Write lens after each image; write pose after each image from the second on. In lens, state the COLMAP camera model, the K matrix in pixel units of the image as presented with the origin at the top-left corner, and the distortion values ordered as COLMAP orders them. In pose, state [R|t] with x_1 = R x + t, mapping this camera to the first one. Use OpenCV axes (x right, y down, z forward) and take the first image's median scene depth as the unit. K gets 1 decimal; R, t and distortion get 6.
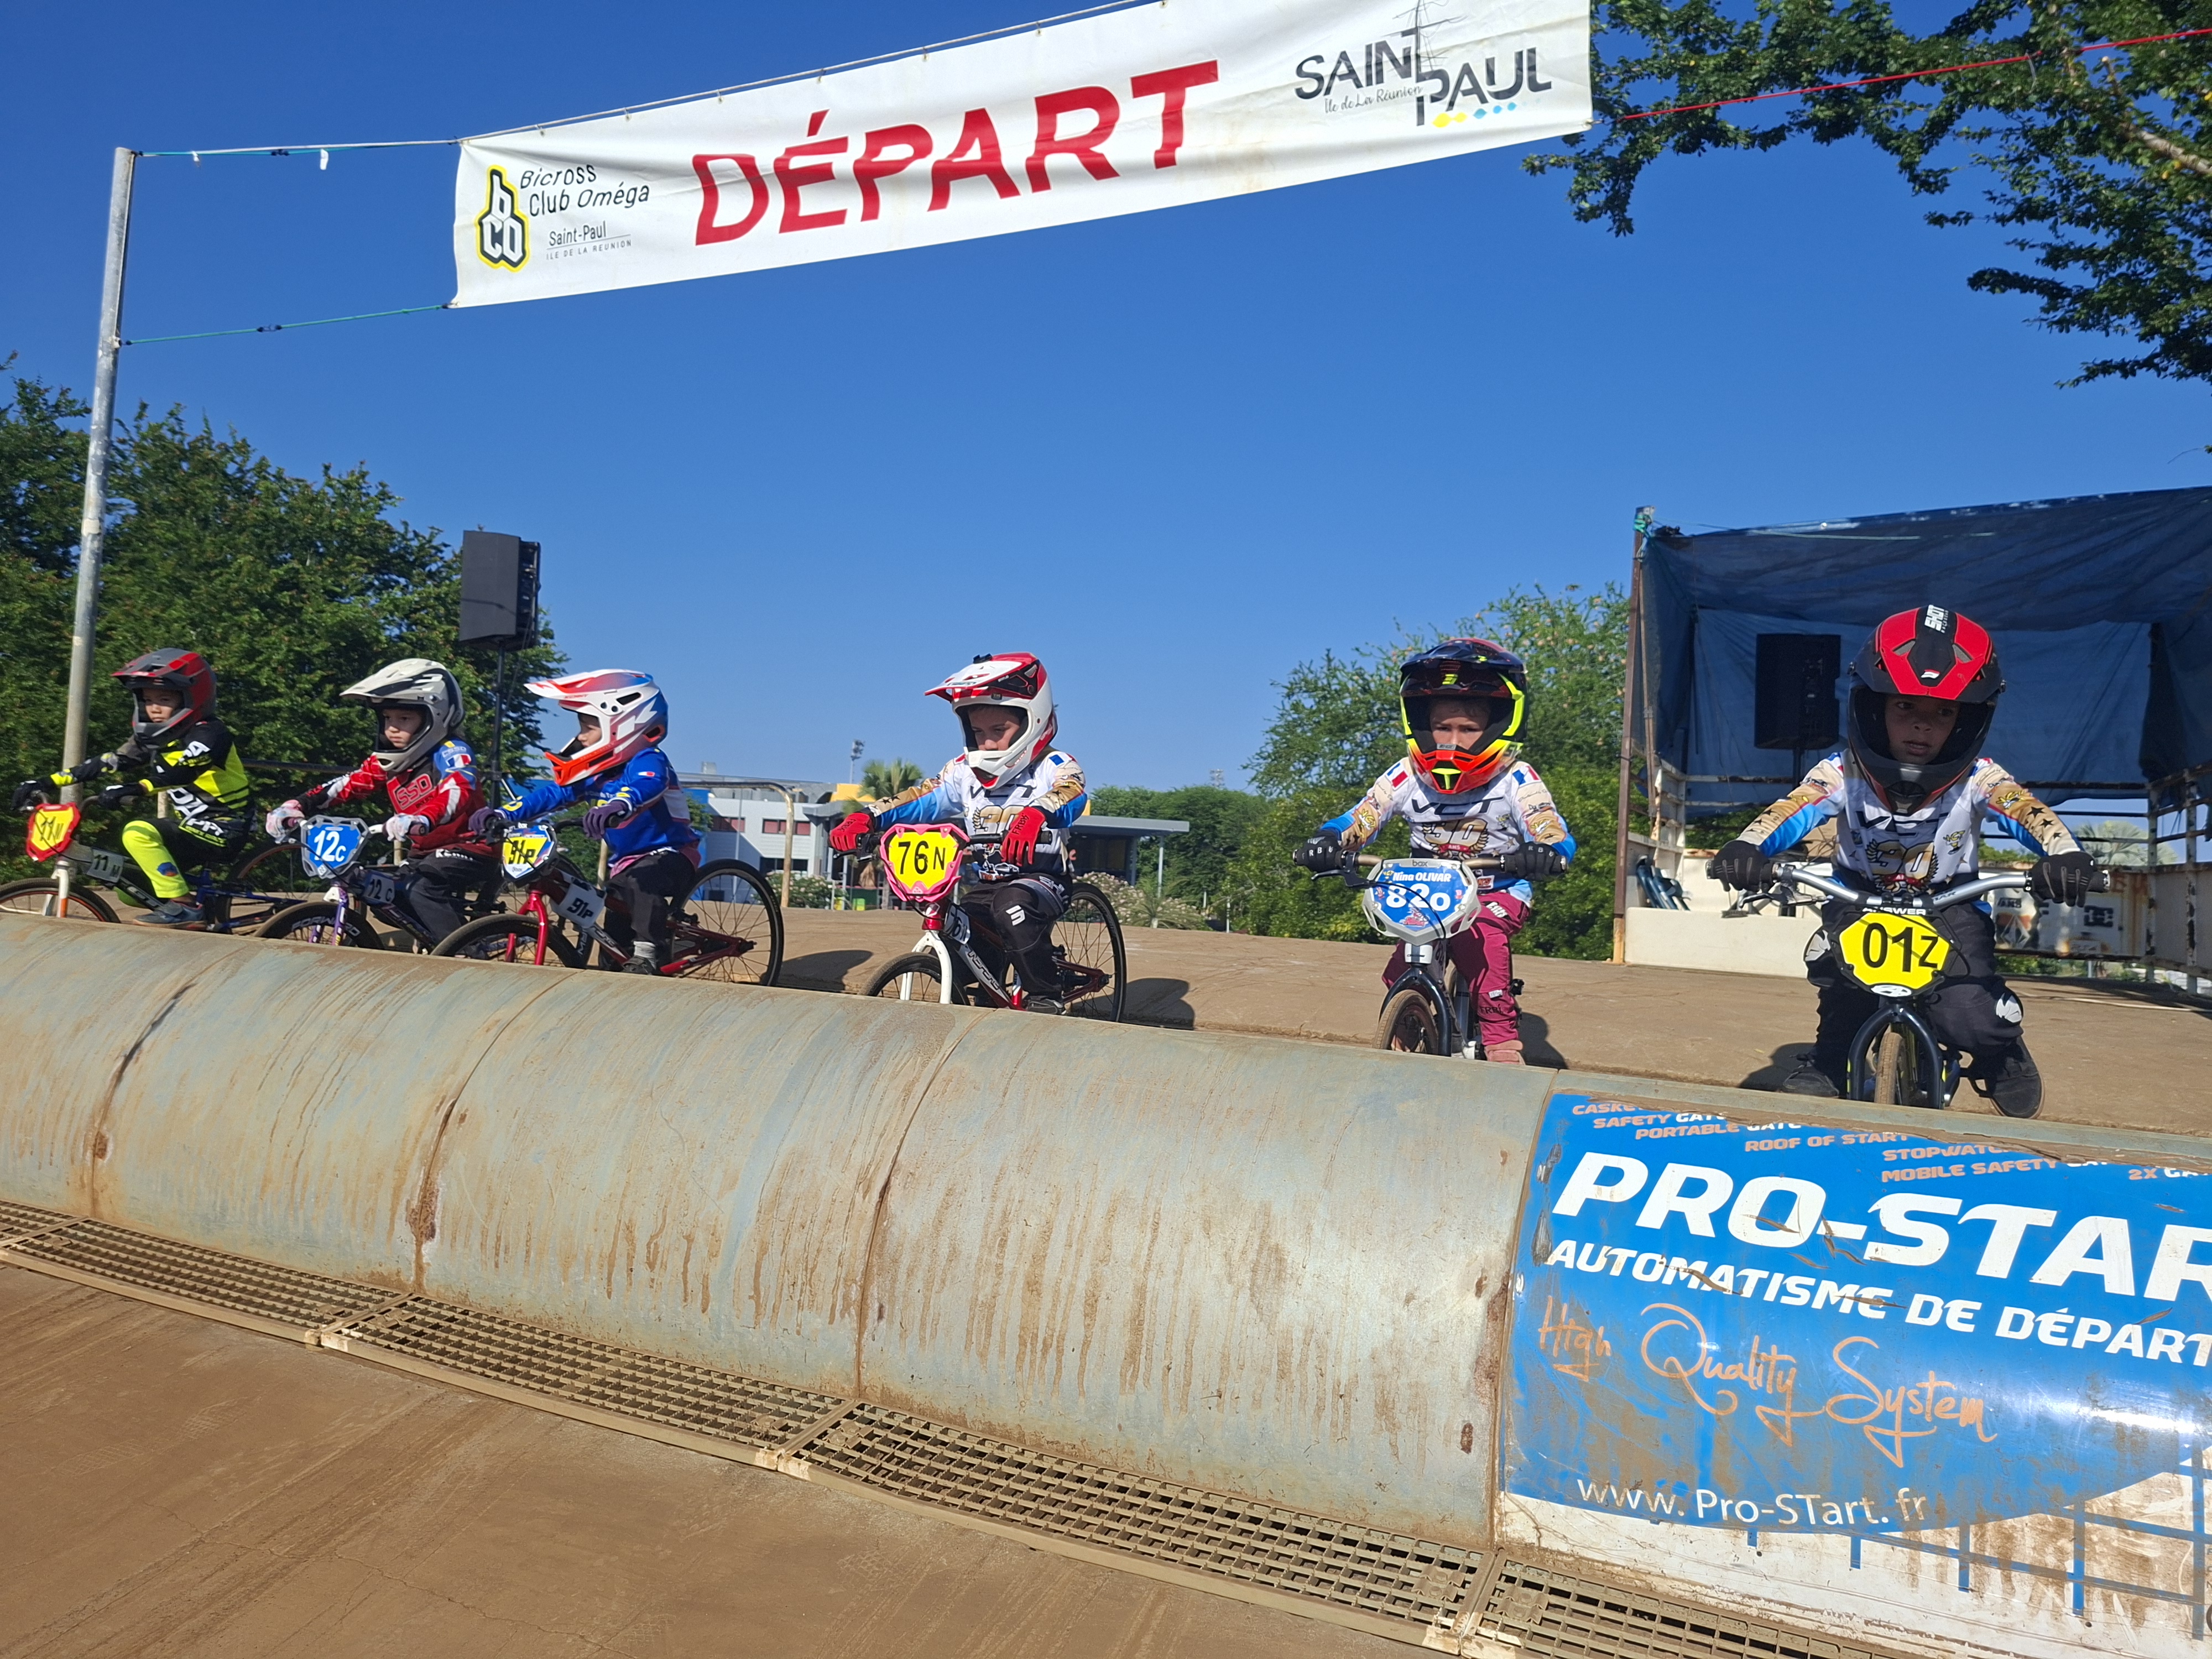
lens RADIAL K [[1504.9, 0, 1106.0], [0, 1504.9, 829.5], [0, 0, 1]] dist [0.092193, -0.086856]
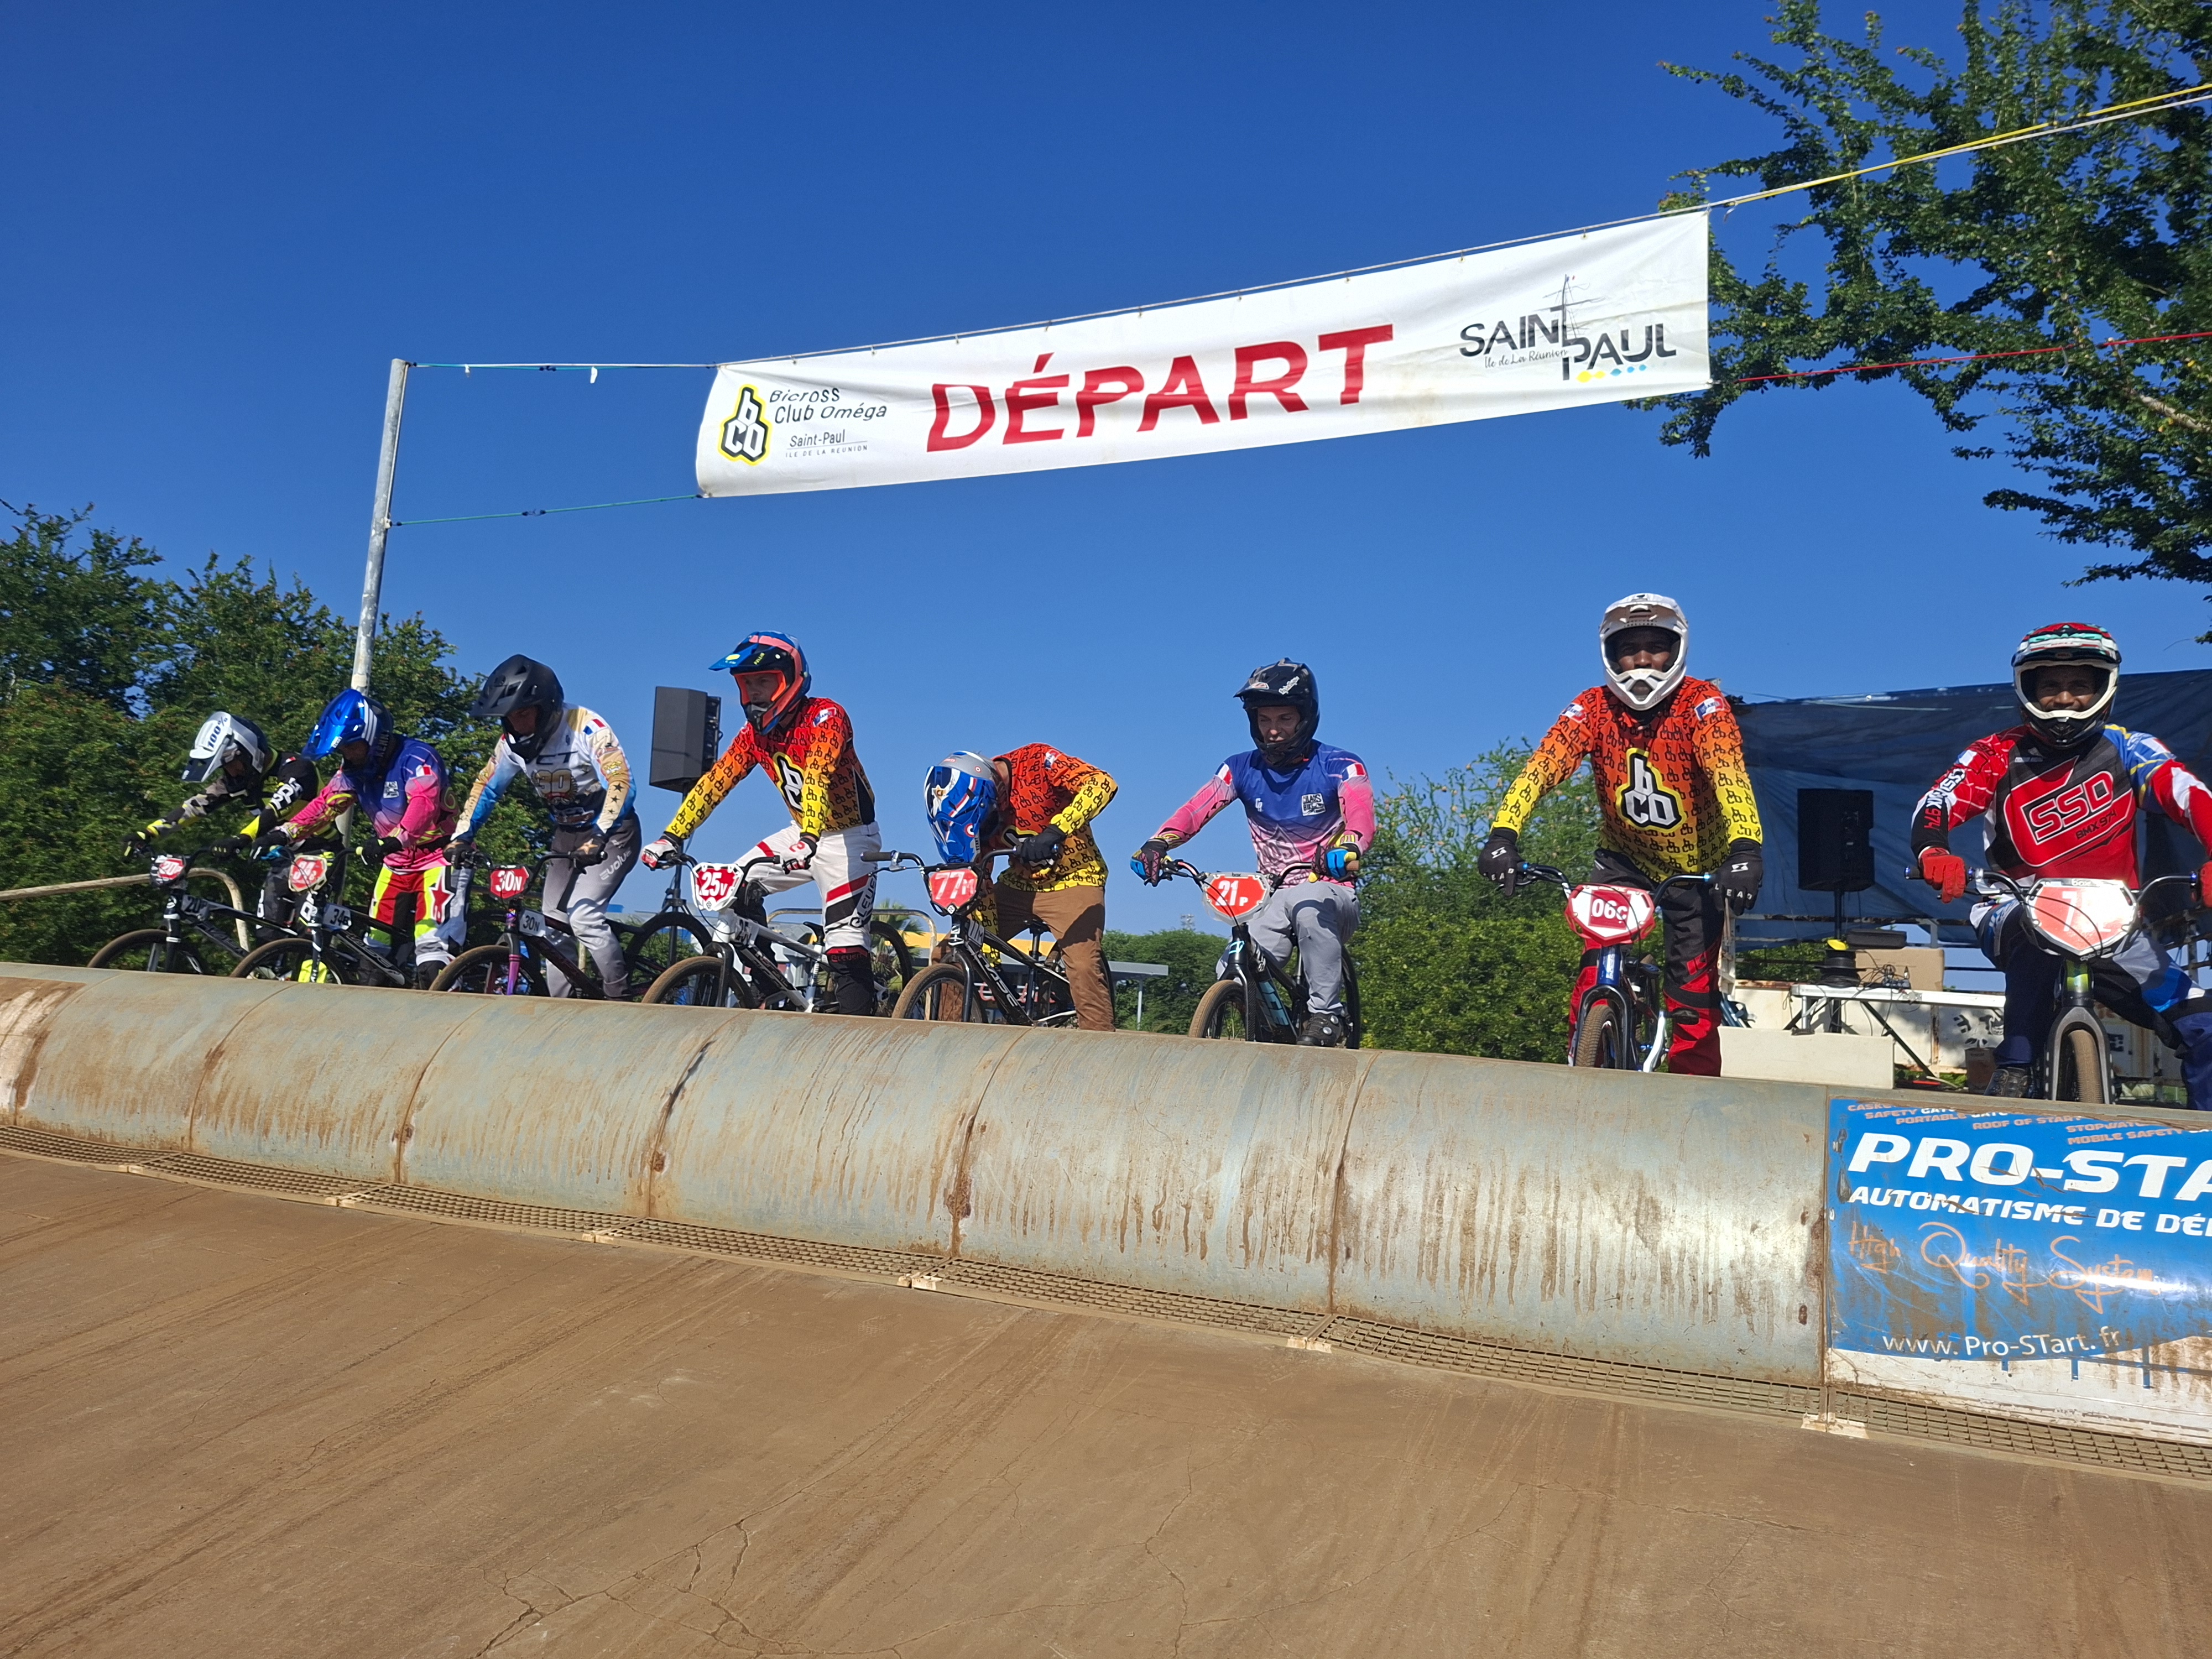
lens RADIAL K [[1527.8, 0, 1101.7], [0, 1527.8, 853.1], [0, 0, 1]] dist [0.064562, -0.055098]
pose [[0.999723, 0.012768, 0.019774, -0.396684], [-0.011151, 0.996747, -0.079818, 0.059119], [-0.020729, 0.079575, 0.996613, -0.440644]]
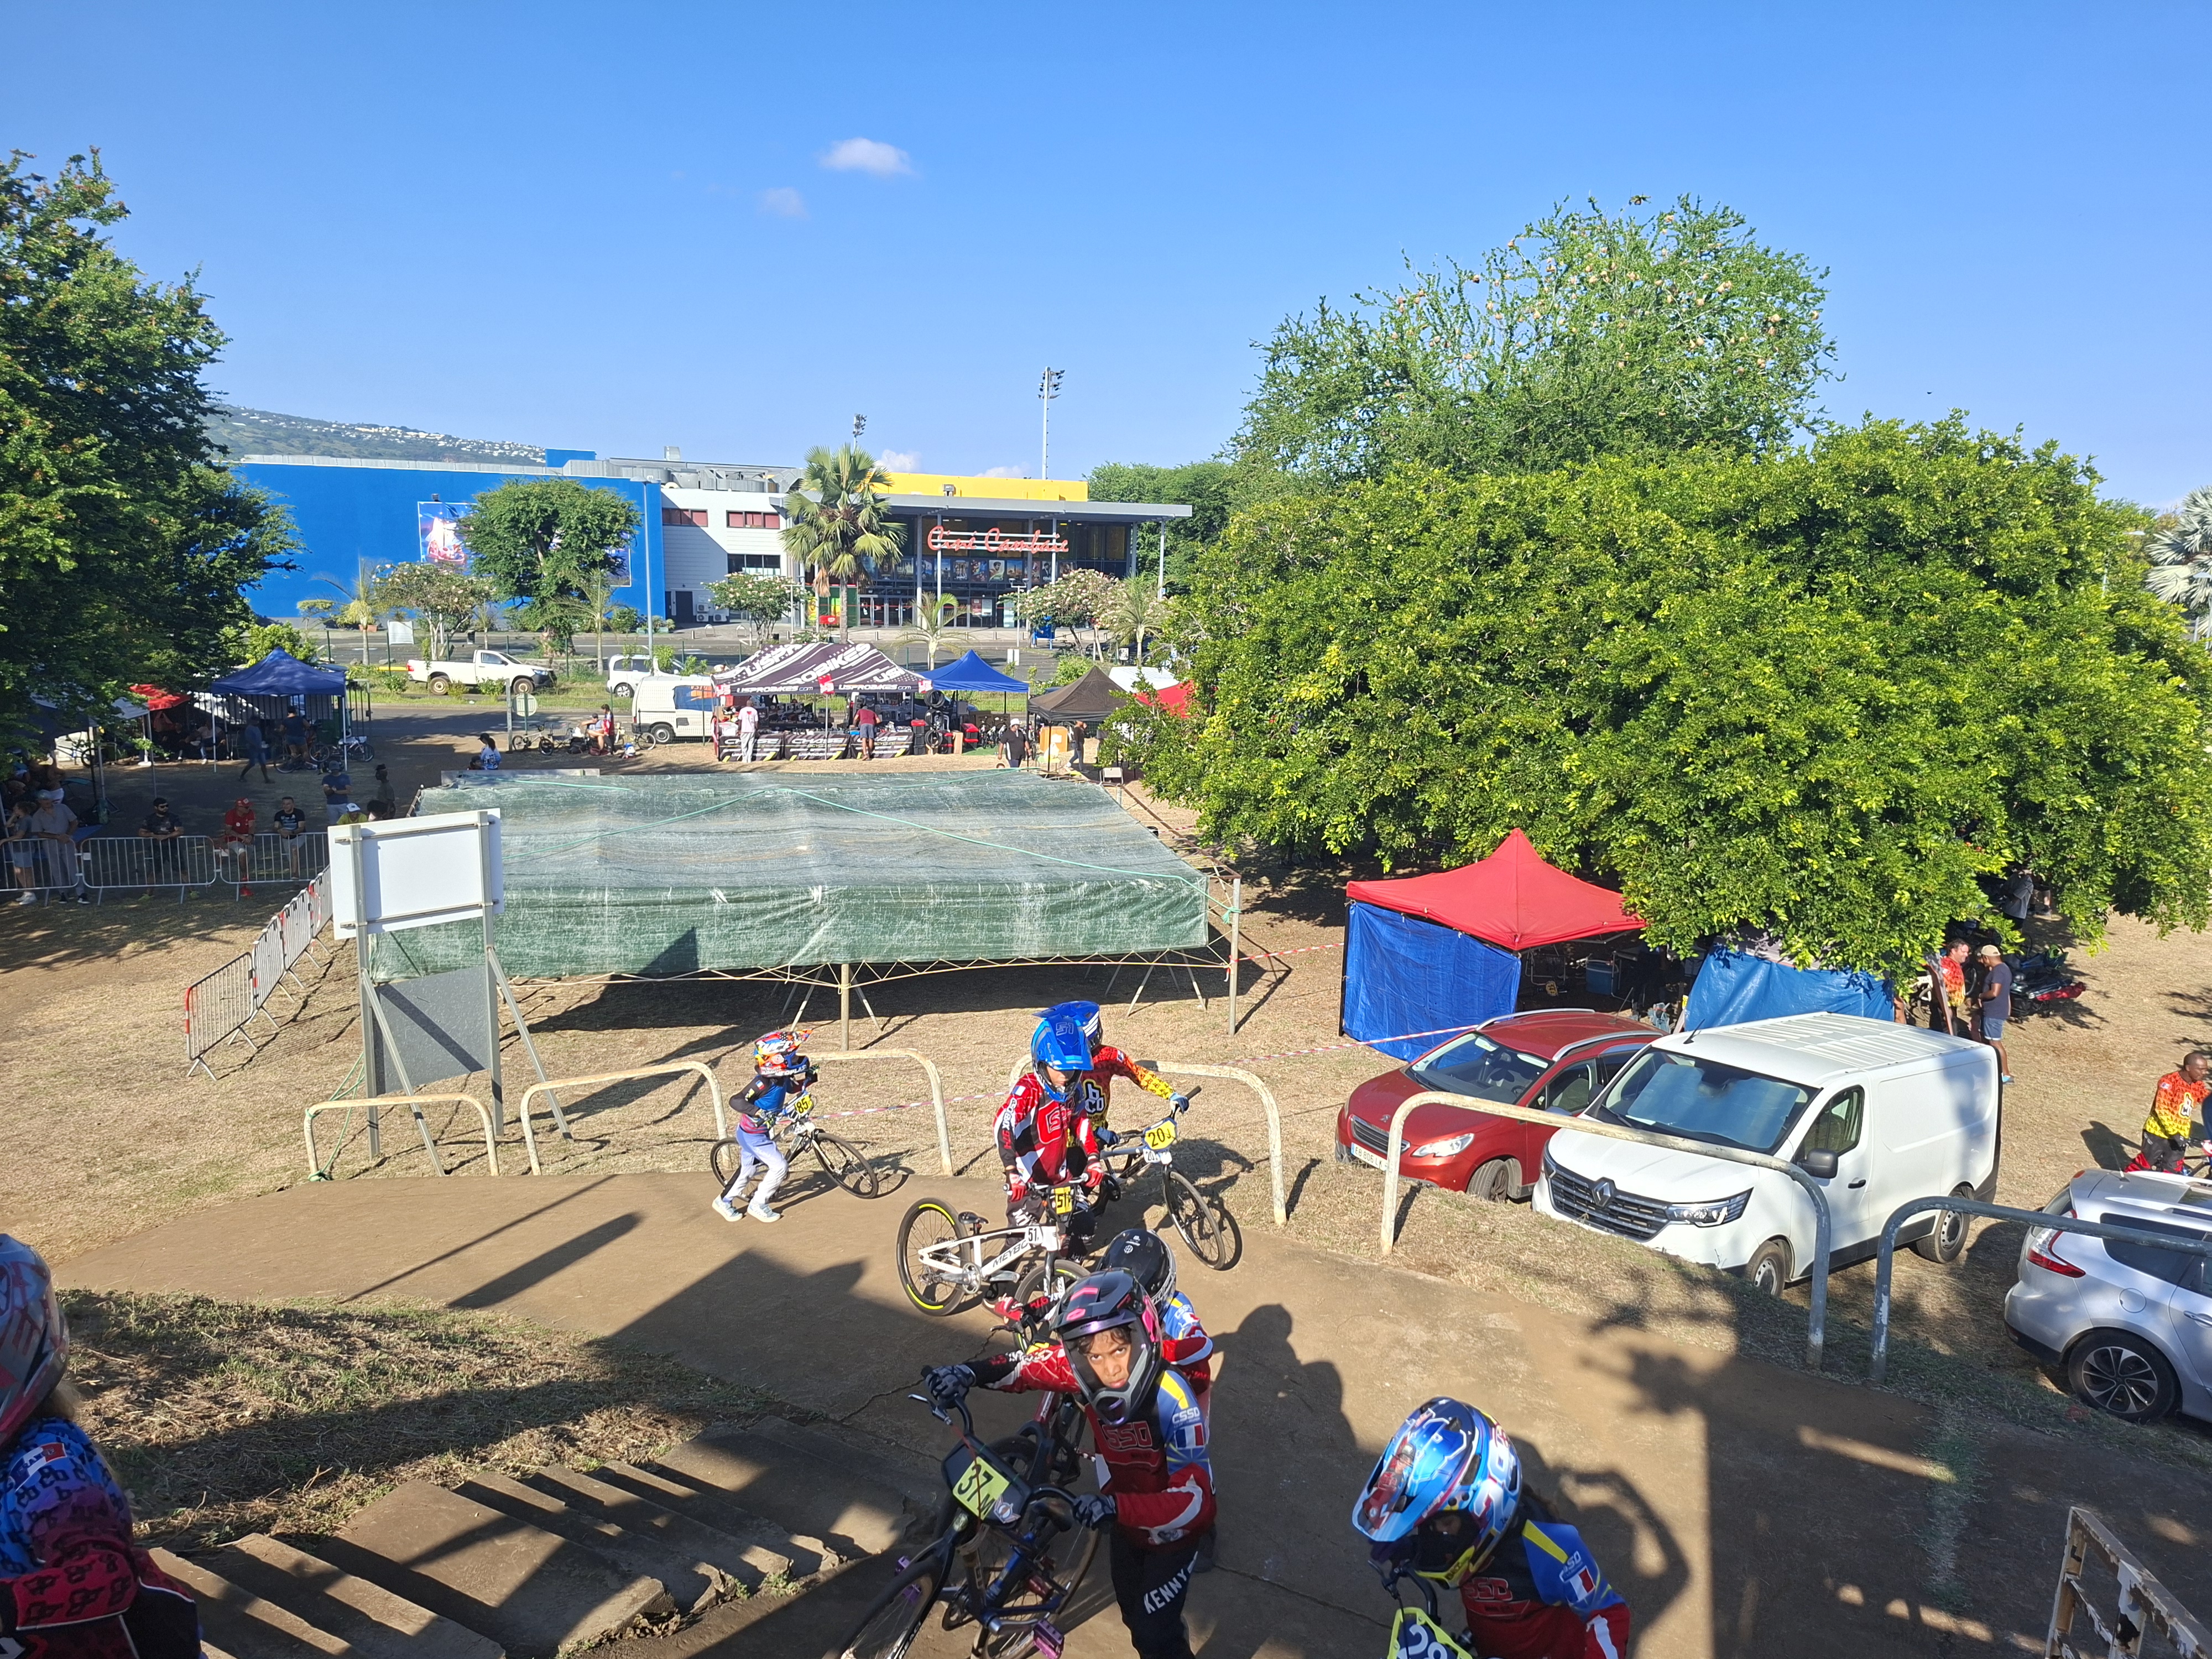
lens RADIAL K [[1527.8, 0, 1101.7], [0, 1527.8, 853.1], [0, 0, 1]] dist [0.064562, -0.055098]
pose [[0.999579, -0.021448, -0.019549, 0.856345], [0.025234, 0.975076, 0.220431, -0.337938], [0.014334, -0.220832, 0.975207, 3.059911]]
